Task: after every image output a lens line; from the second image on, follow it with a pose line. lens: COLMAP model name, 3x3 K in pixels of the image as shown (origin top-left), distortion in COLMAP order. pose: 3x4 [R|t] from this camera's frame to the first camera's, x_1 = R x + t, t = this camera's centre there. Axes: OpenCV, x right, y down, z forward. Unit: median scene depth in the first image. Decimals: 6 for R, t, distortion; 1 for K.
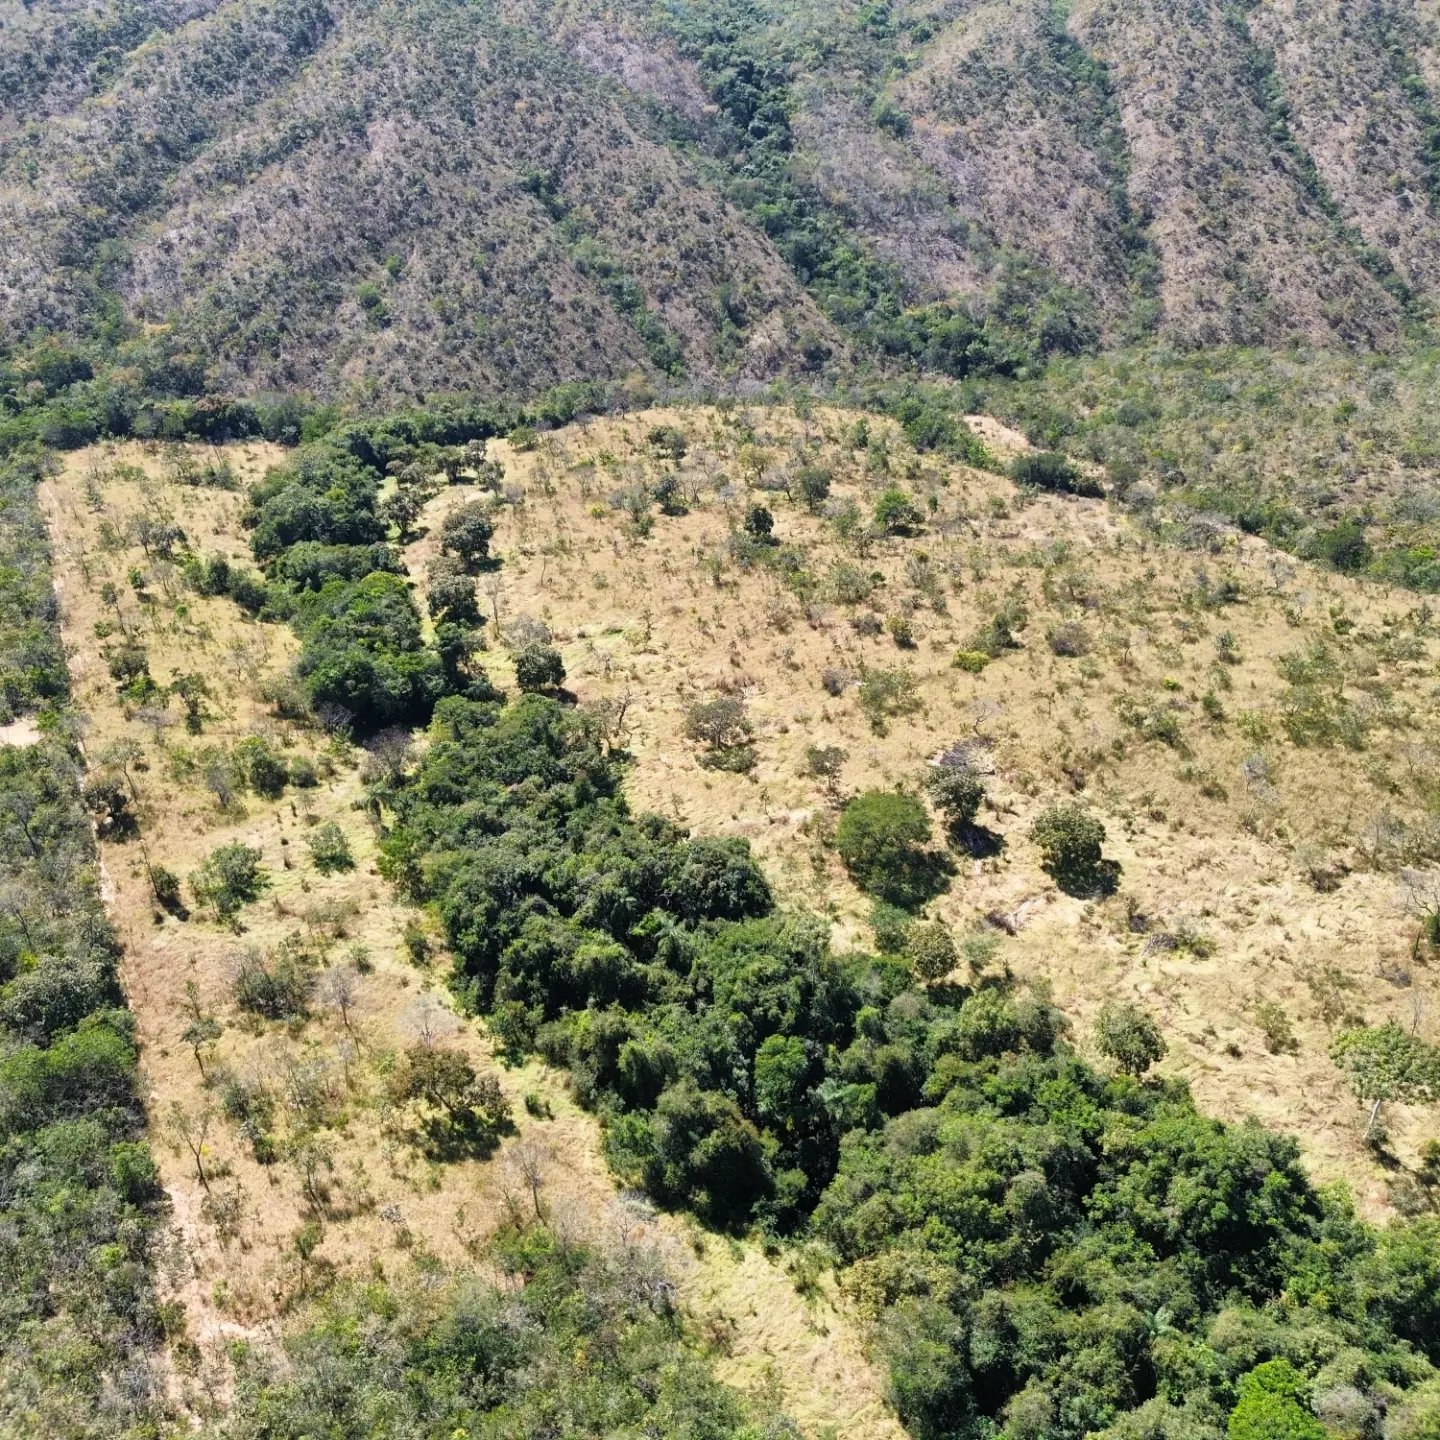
lens RADIAL K [[1355.7, 0, 723.5], [0, 1355.7, 717.6], [0, 0, 1]] dist [0.071783, -0.072338]
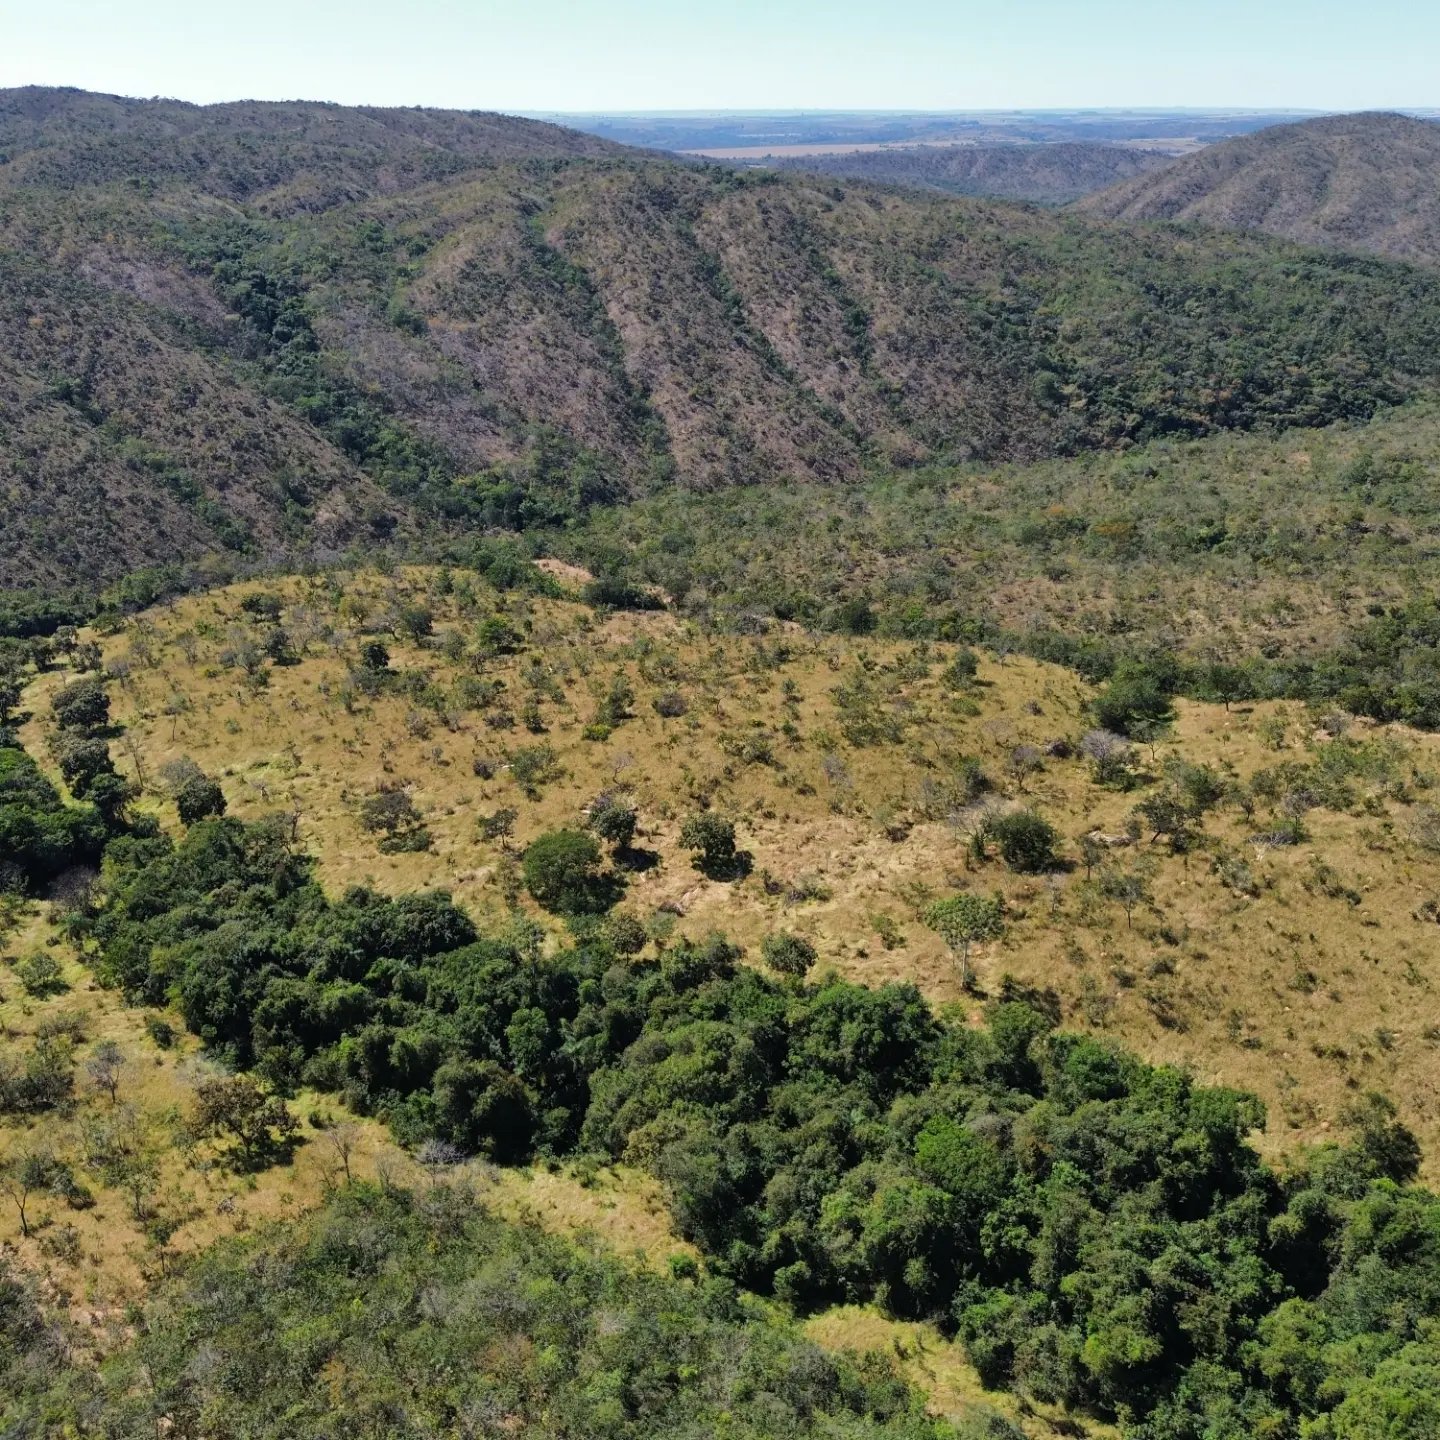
lens RADIAL K [[1350.8, 0, 720.0], [0, 1350.8, 720.0], [0, 0, 1]] dist [0.123421, -0.231055]
pose [[0.937118, -0.142039, 0.318803, -0.049741], [0.183202, 0.977672, -0.102931, 0.048473], [-0.297065, 0.154864, 0.942215, -0.078597]]
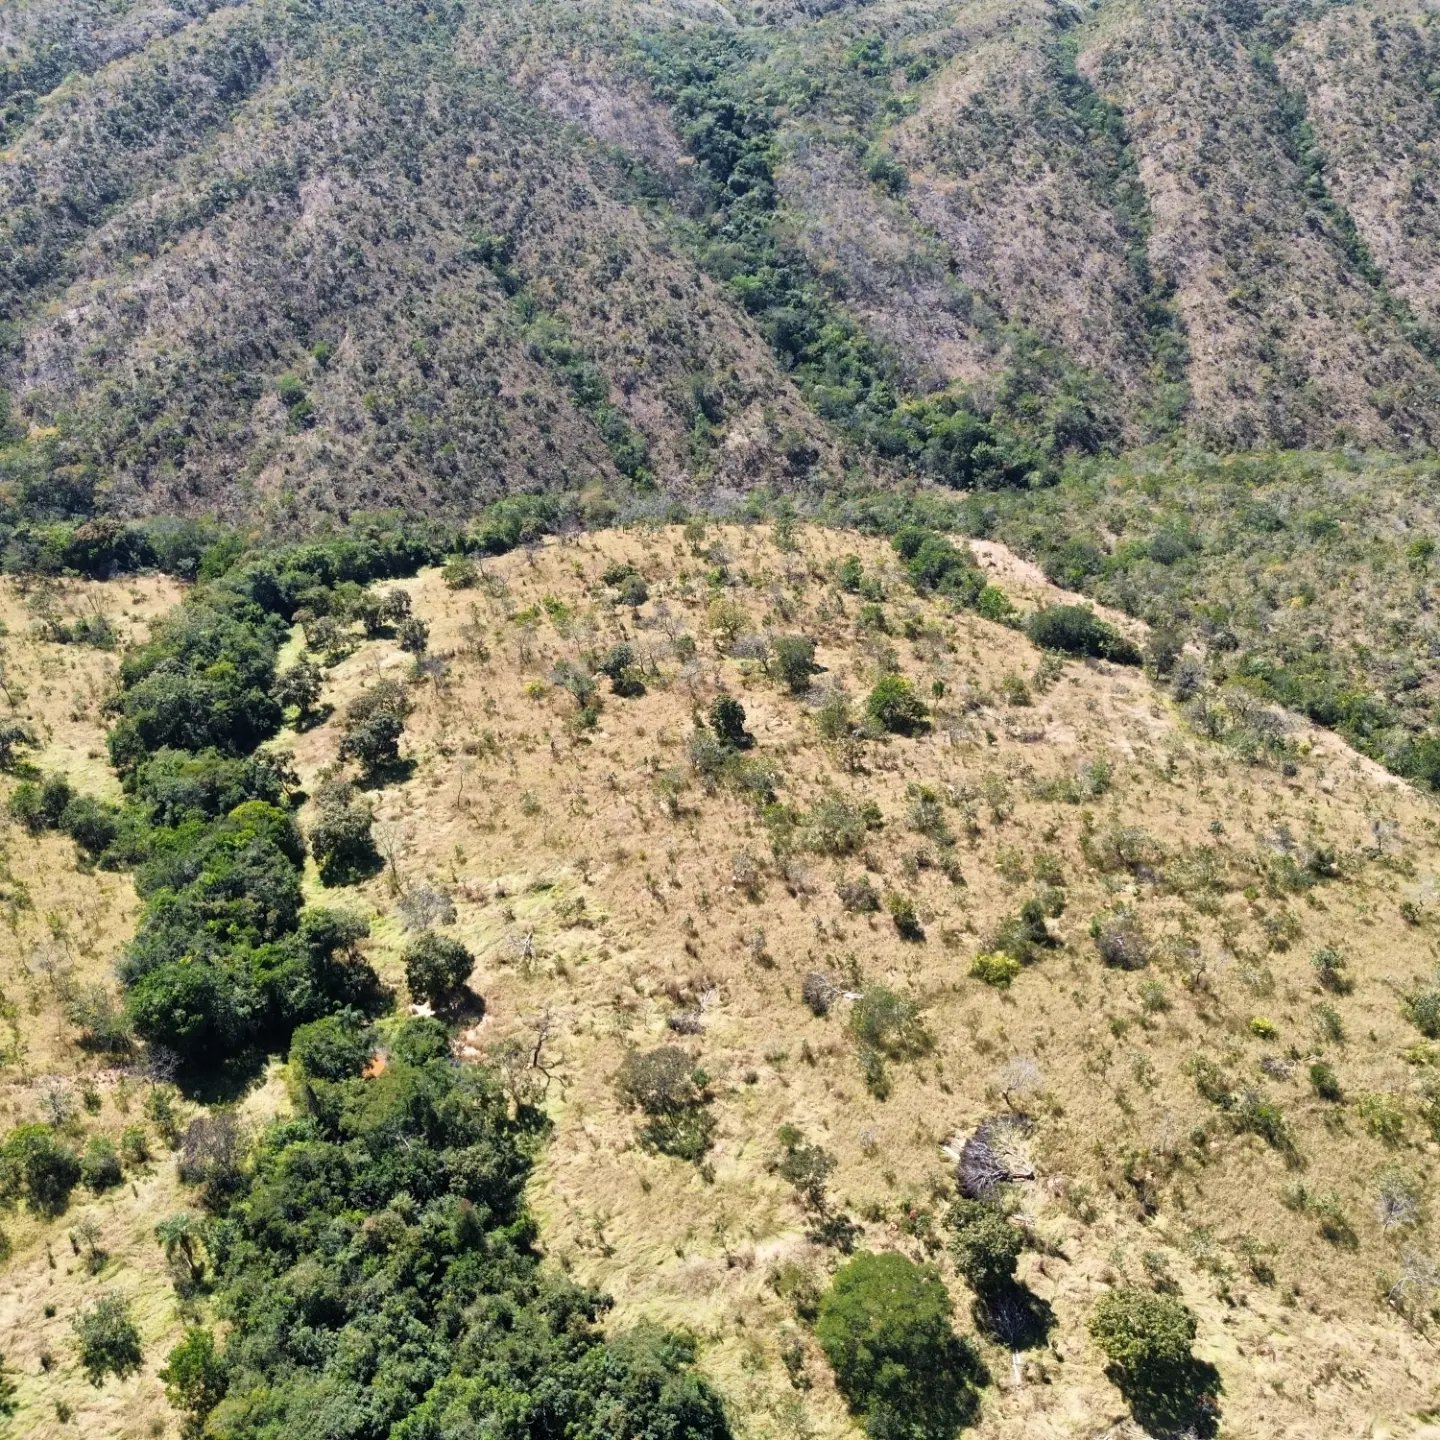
lens RADIAL K [[1355.7, 0, 723.5], [0, 1355.7, 717.6], [0, 0, 1]] dist [0.071783, -0.072338]
pose [[0.999987, -0.001806, 0.004773, 0.013749], [0.001799, 0.999997, 0.001382, -0.102096], [-0.004776, -0.001373, 0.999988, 0.125570]]
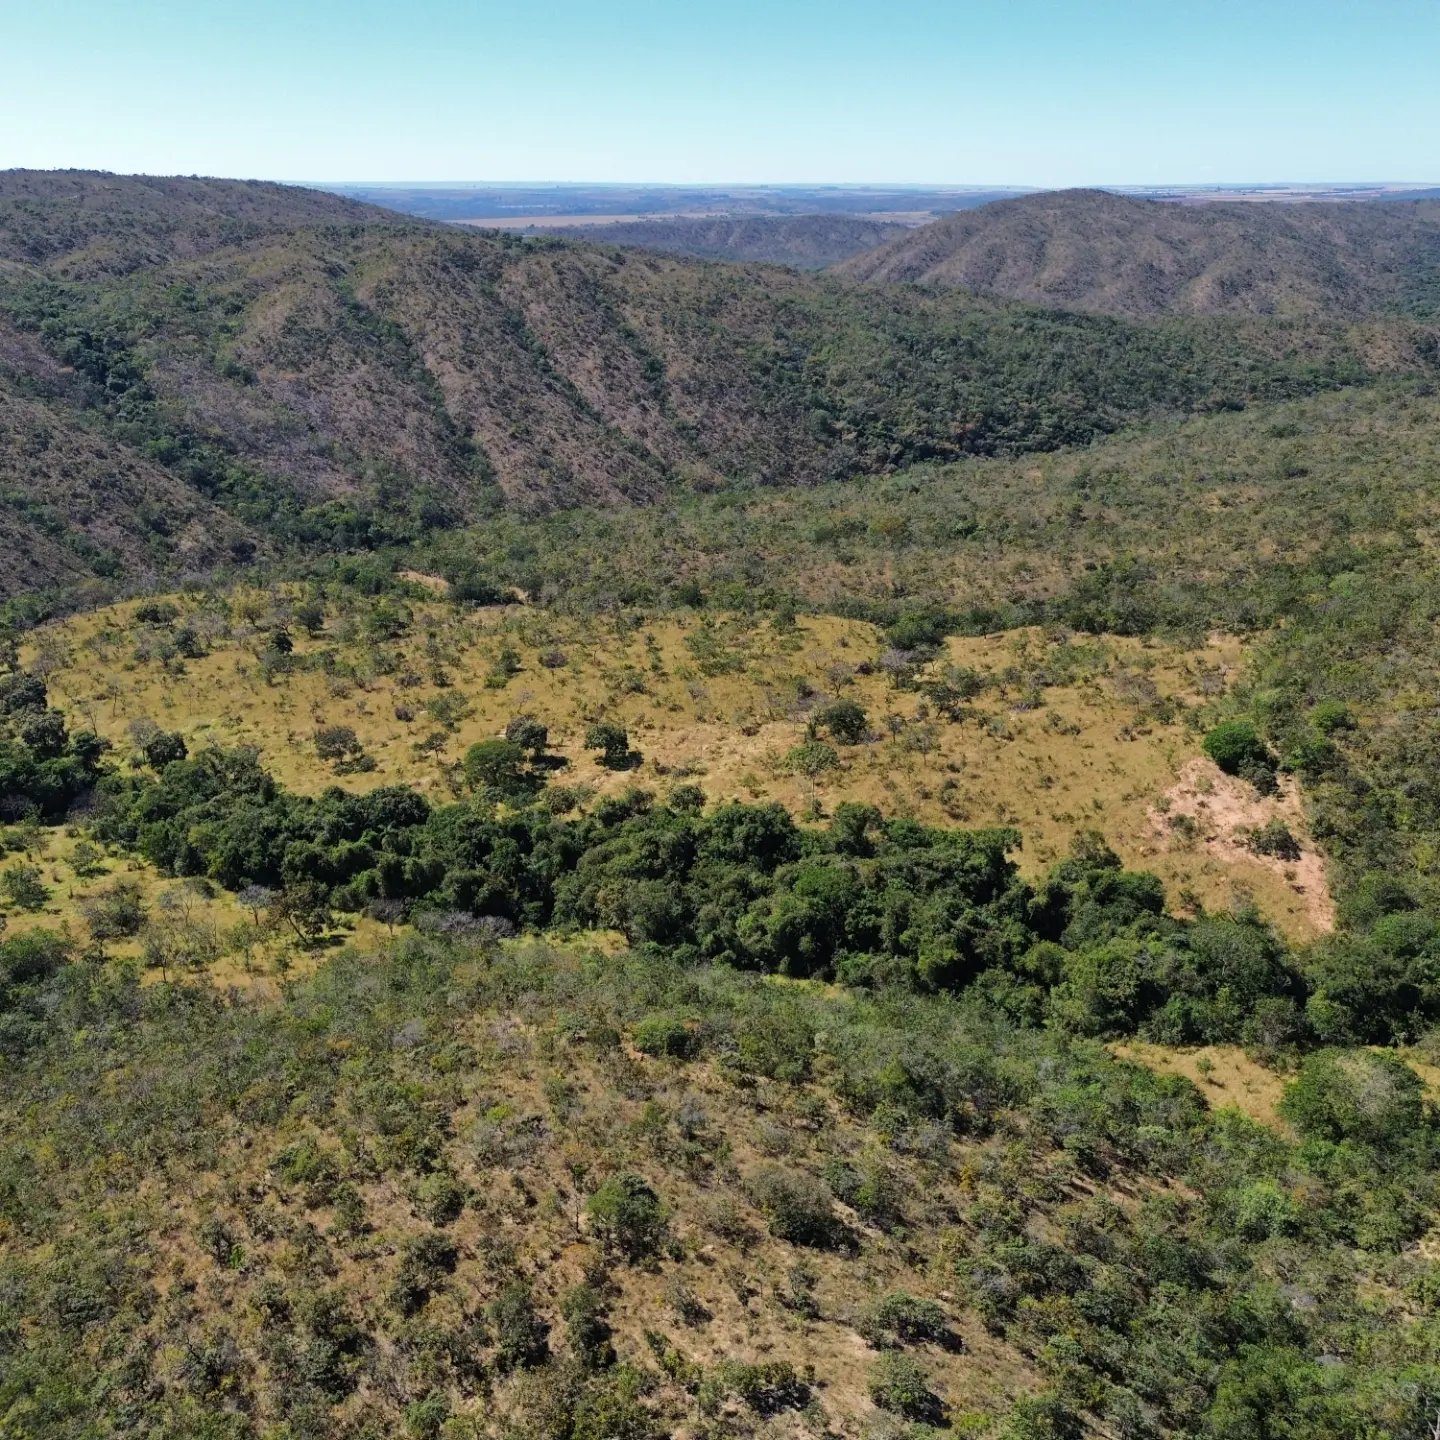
lens RADIAL K [[1357.0, 0, 720.0], [0, 1357.0, 720.0], [0, 0, 1]] dist [0.094345, -0.130088]
pose [[0.866453, -0.178671, 0.466193, -0.159619], [0.258491, 0.959414, -0.112723, 0.121103], [-0.427132, 0.218176, 0.877472, -0.196428]]
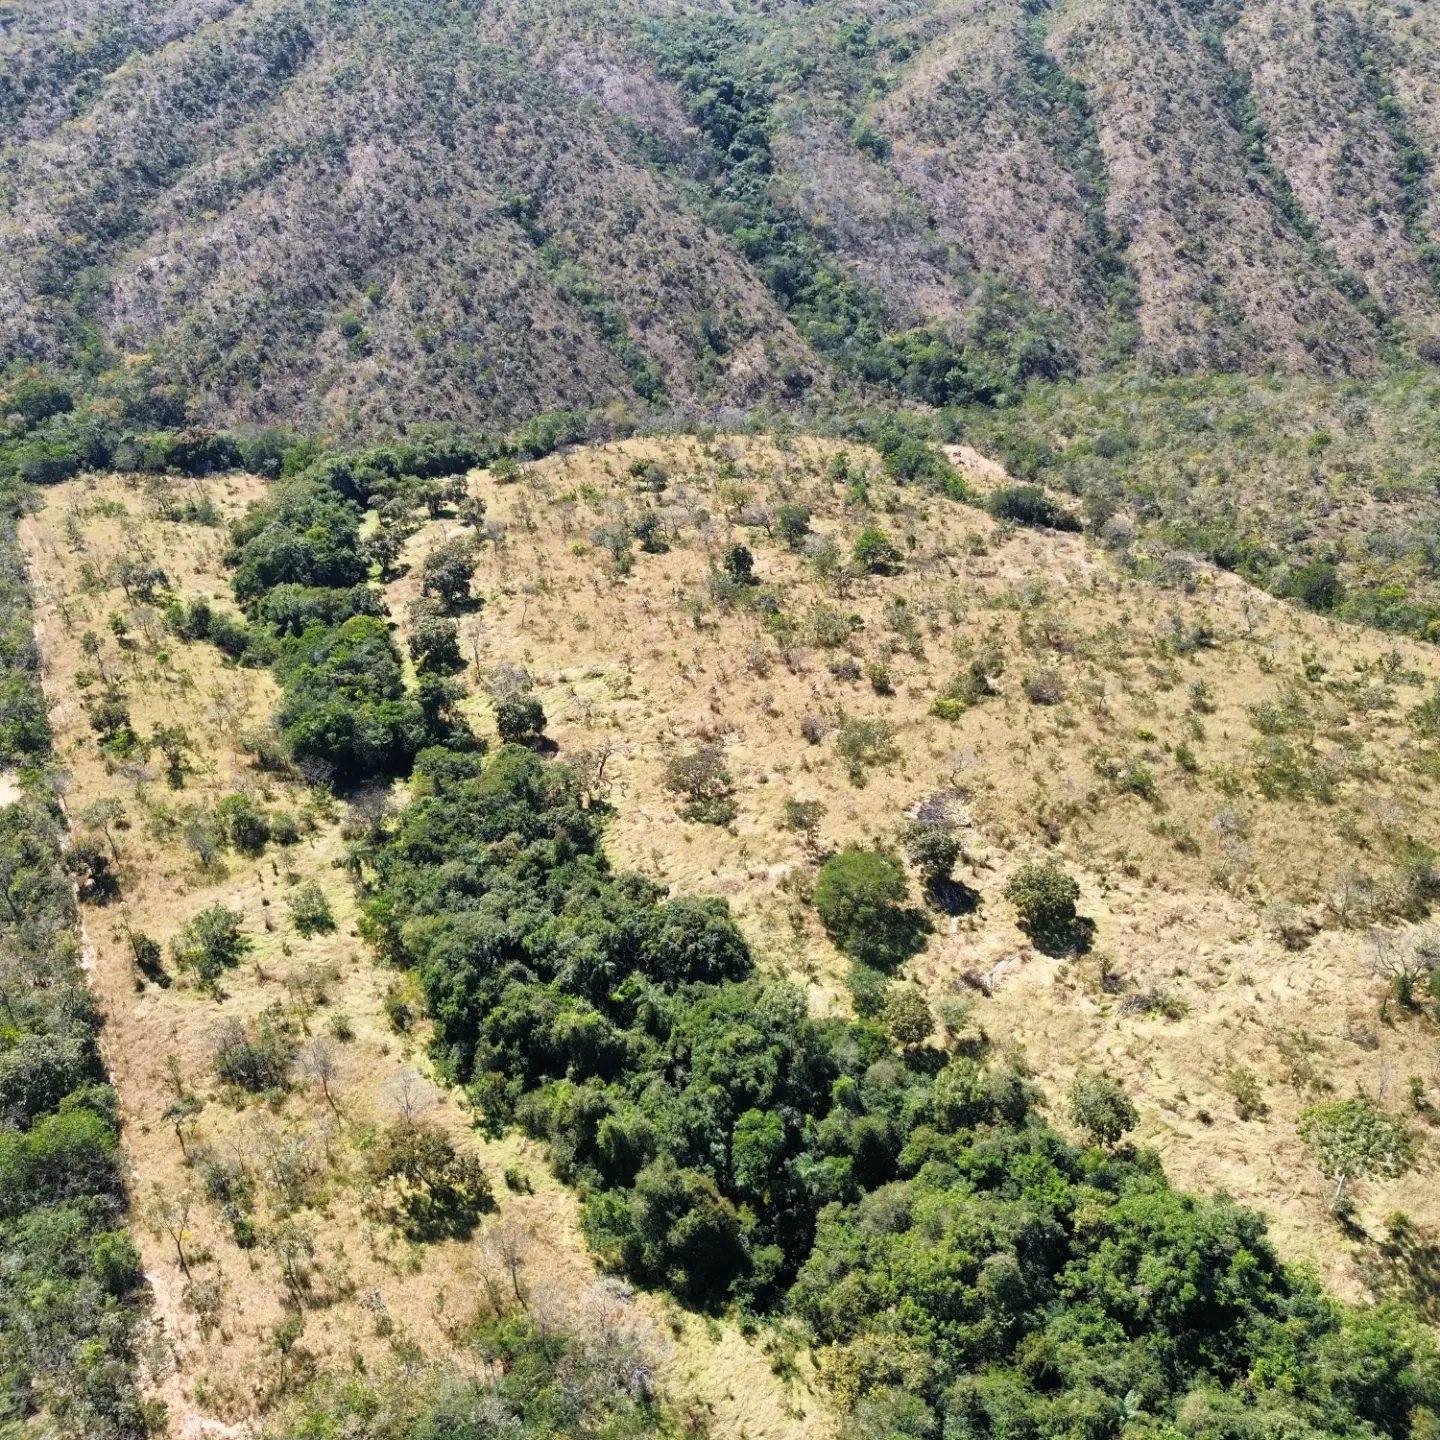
lens RADIAL K [[1355.7, 0, 723.5], [0, 1355.7, 717.6], [0, 0, 1]] dist [0.071783, -0.072338]
pose [[0.999936, -0.005836, 0.009656, 0.002962], [0.005828, 0.999983, 0.000825, -0.020287], [-0.009661, -0.000768, 0.999953, -0.004101]]
